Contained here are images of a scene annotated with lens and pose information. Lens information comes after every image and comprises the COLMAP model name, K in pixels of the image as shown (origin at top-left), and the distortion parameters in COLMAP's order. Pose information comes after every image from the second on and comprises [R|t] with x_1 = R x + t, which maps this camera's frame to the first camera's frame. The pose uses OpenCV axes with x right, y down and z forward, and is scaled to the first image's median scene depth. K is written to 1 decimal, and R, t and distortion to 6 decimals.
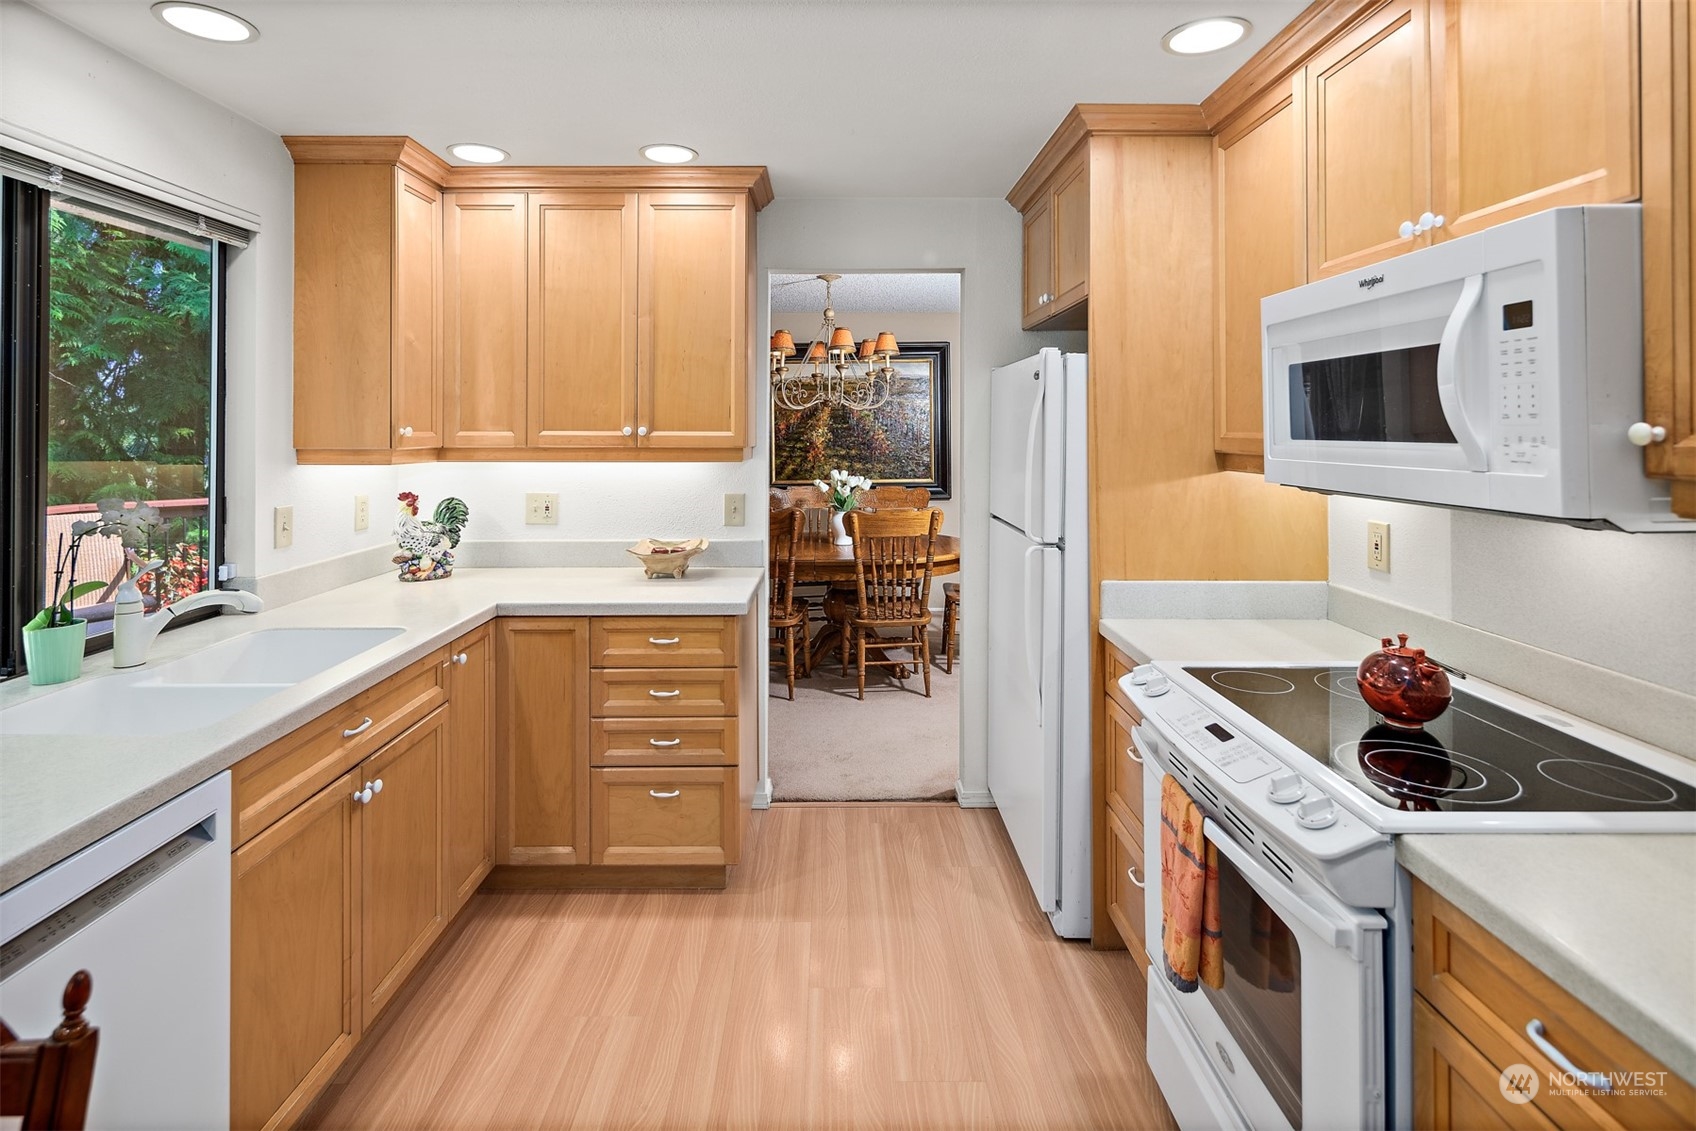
lens RADIAL K [[834.5, 0, 839.2], [0, 834.5, 423.6], [0, 0, 1]] dist [0.001580, -0.000538]
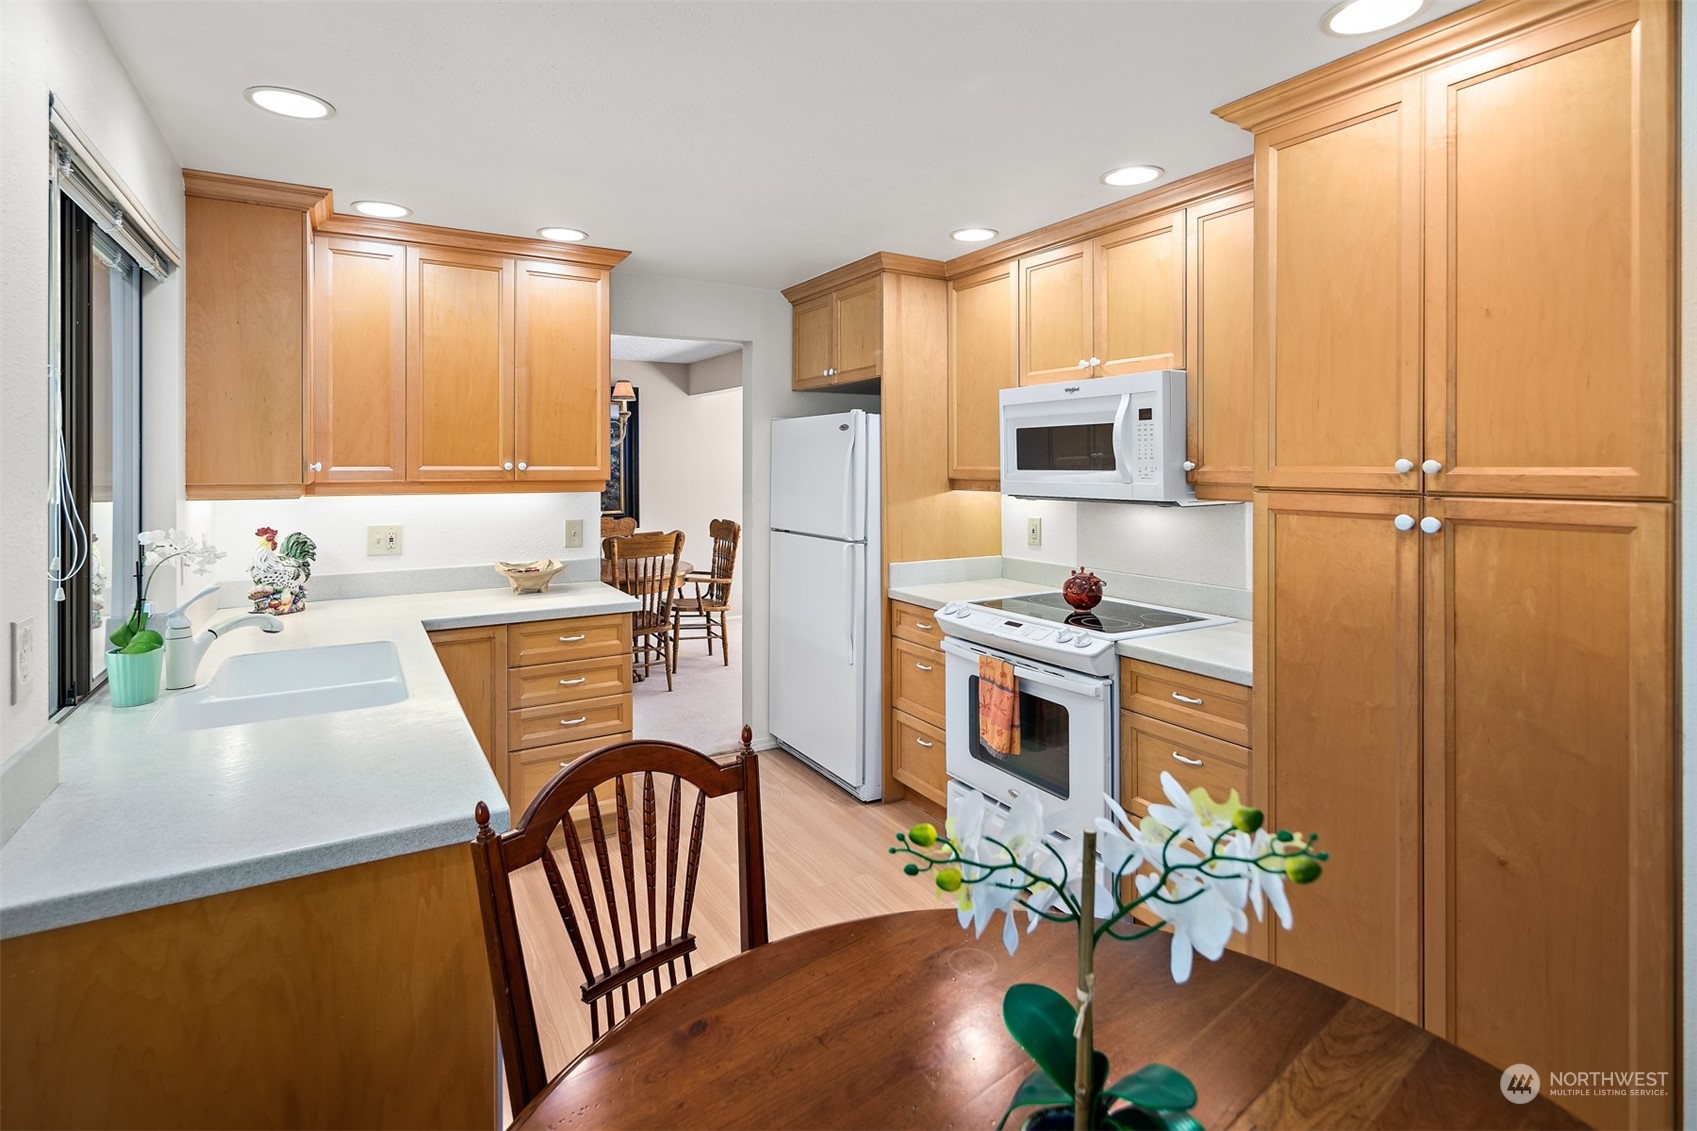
lens RADIAL K [[836.3, 0, 851.3], [0, 836.3, 461.1], [0, 0, 1]] dist [0.000293, 0.000306]
pose [[0.857102, 0.001420, 0.515146, -0.493358], [-0.002520, 0.999996, 0.001436, -0.001089], [-0.515141, -0.002529, 0.857101, -0.256164]]
